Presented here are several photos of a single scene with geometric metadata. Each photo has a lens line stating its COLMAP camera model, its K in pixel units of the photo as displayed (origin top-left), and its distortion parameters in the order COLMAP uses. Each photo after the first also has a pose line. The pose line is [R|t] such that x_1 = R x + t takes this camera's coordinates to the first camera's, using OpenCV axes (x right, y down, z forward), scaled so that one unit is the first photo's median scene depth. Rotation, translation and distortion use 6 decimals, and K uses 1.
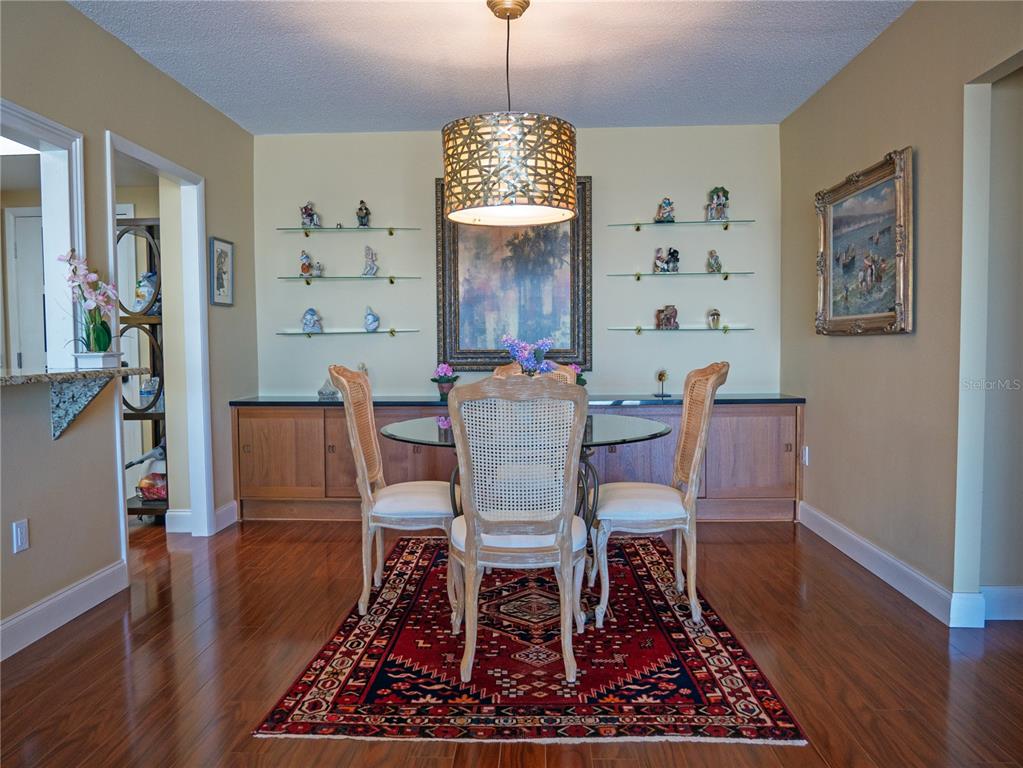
lens RADIAL K [[733.0, 0, 511.5], [0, 733.0, 384.0], [0, 0, 1]] dist [-0.047041, 0.019849]
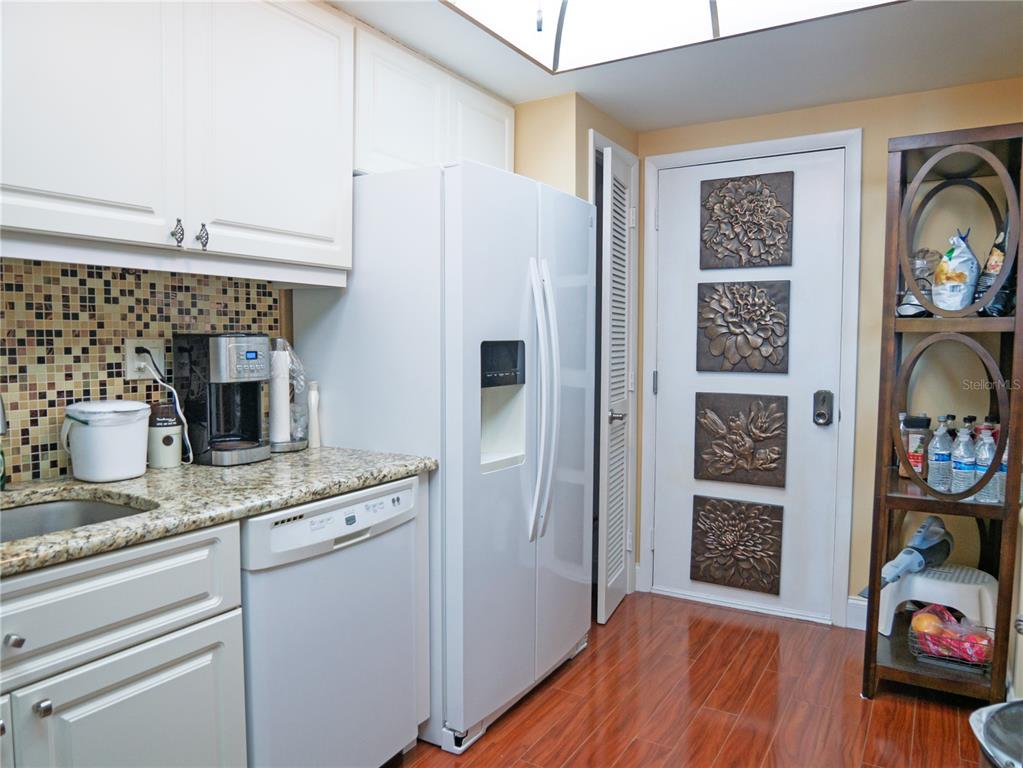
lens RADIAL K [[733.0, 0, 511.5], [0, 733.0, 384.0], [0, 0, 1]] dist [-0.047041, 0.019849]
pose [[0.873938, 0.038165, -0.484537, -0.482863], [-0.036070, 0.999256, 0.013649, -0.036670], [0.484698, 0.005549, 0.874664, 0.345161]]
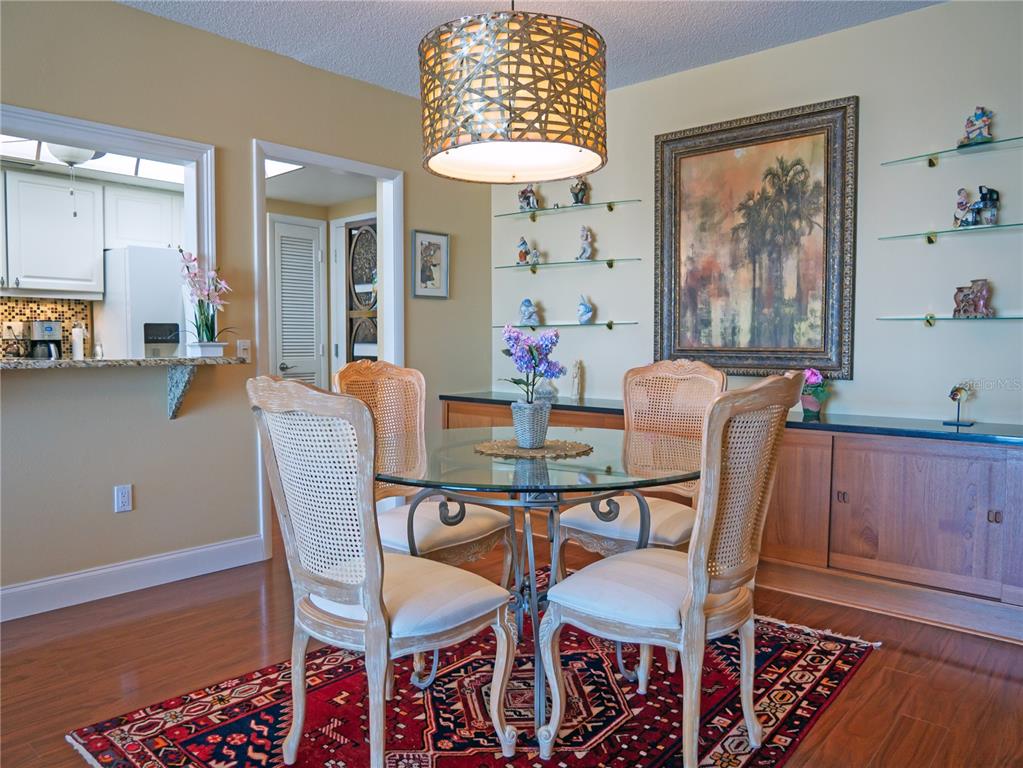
lens RADIAL K [[733.0, 0, 511.5], [0, 733.0, 384.0], [0, 0, 1]] dist [-0.047041, 0.019849]
pose [[0.769759, 0.045963, -0.636678, 0.303692], [-0.043435, 0.998864, 0.019596, -0.013728], [0.636855, 0.012570, 0.770881, 0.274591]]
